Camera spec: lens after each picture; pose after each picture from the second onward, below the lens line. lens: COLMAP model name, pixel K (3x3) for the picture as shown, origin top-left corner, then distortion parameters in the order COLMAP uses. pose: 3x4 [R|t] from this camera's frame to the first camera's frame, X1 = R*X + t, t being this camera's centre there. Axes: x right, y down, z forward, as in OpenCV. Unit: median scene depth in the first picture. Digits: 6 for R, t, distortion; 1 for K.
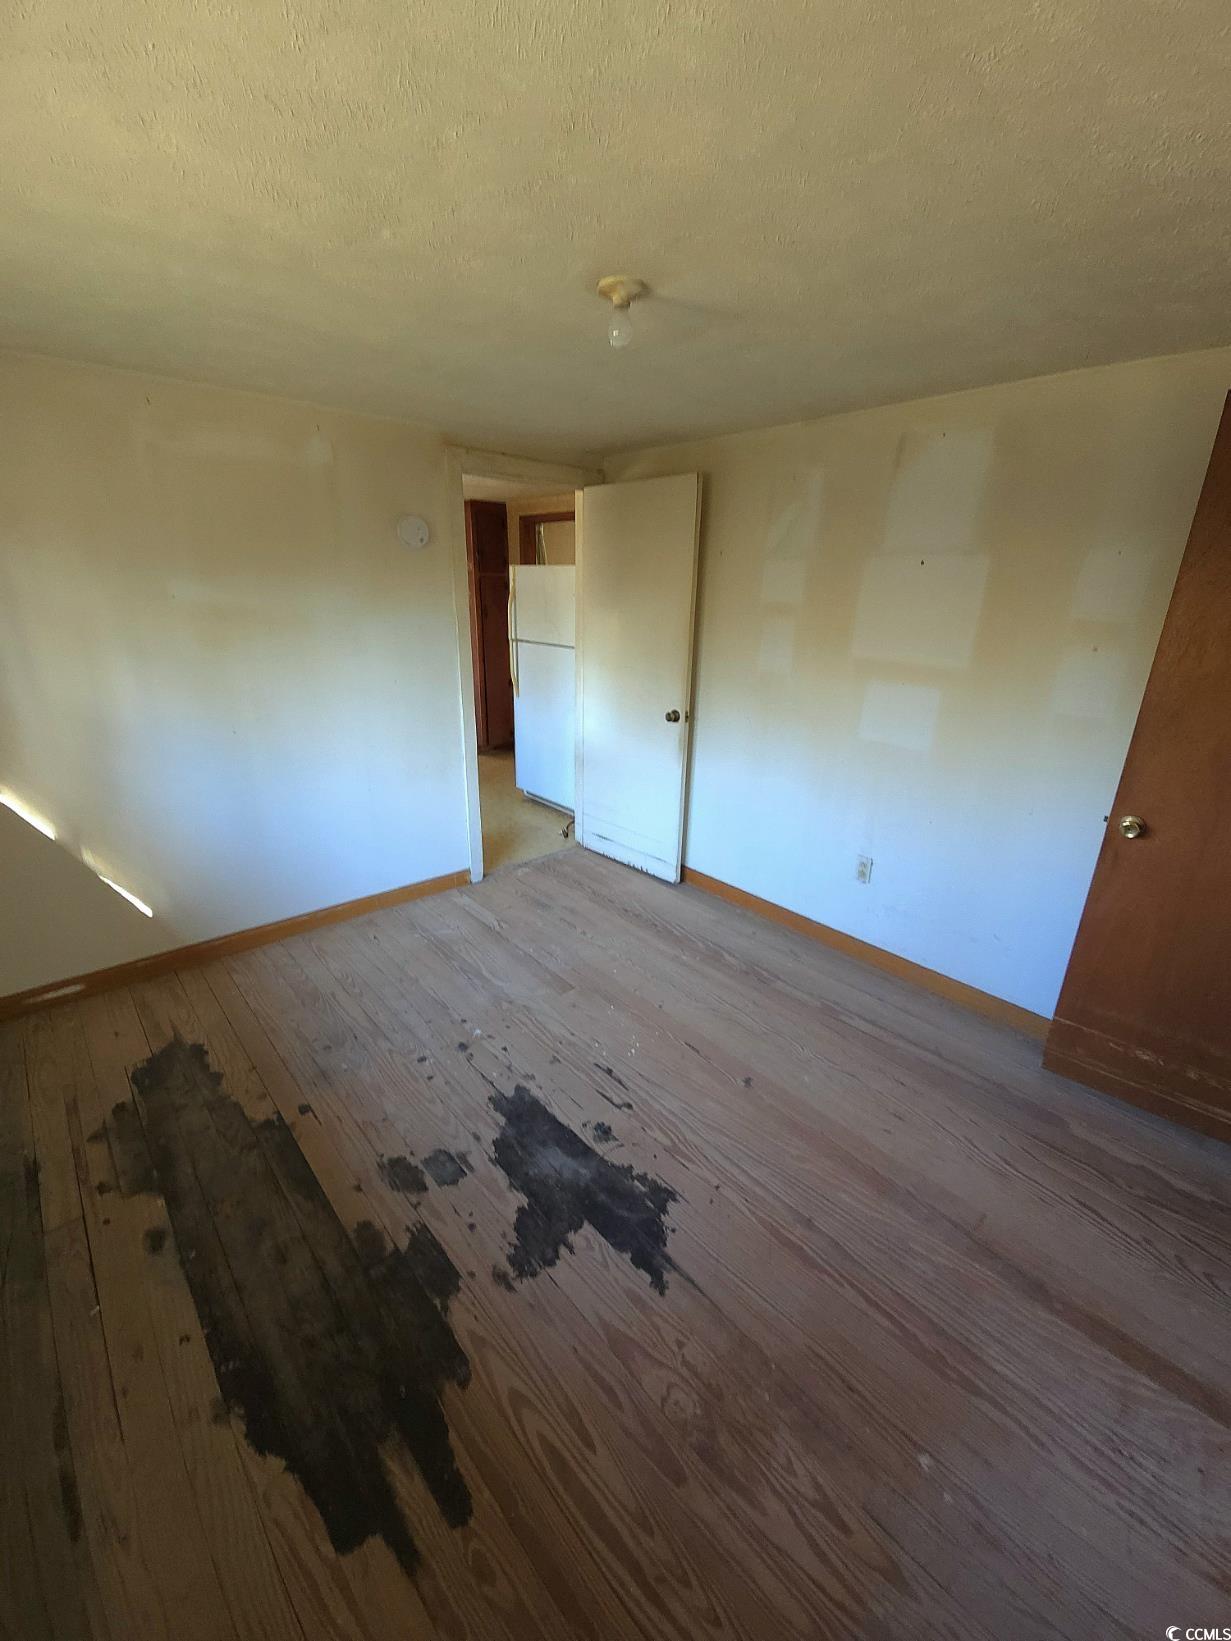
lens RADIAL K [[669.1, 0, 615.8], [0, 669.1, 820.9], [0, 0, 1]] dist [-0.004648, -0.002041]
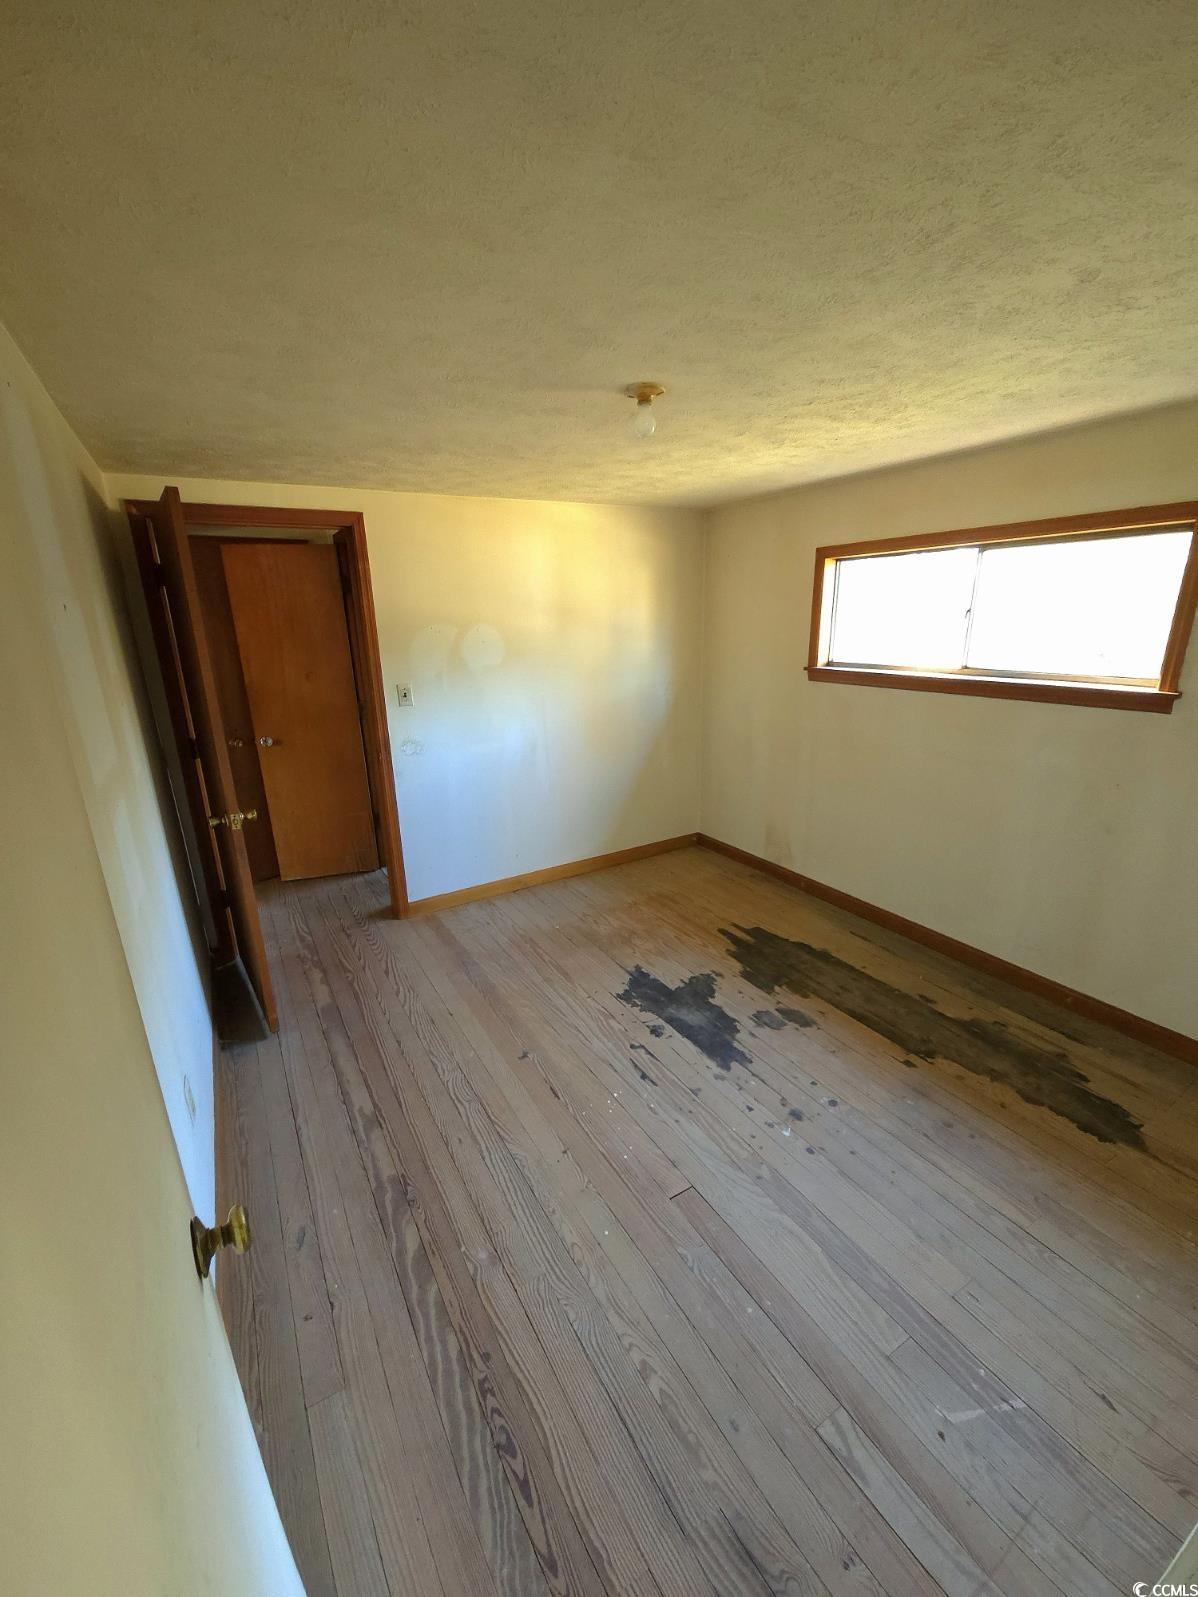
lens RADIAL K [[651.1, 0, 597.6], [0, 651.1, 805.5], [0, 0, 1]] dist [-0.004648, -0.002041]
pose [[-0.980229, -0.049393, 0.191603, -0.135280], [0.072207, 0.812267, 0.578800, -0.681778], [-0.184221, 0.581191, -0.792641, 1.866550]]
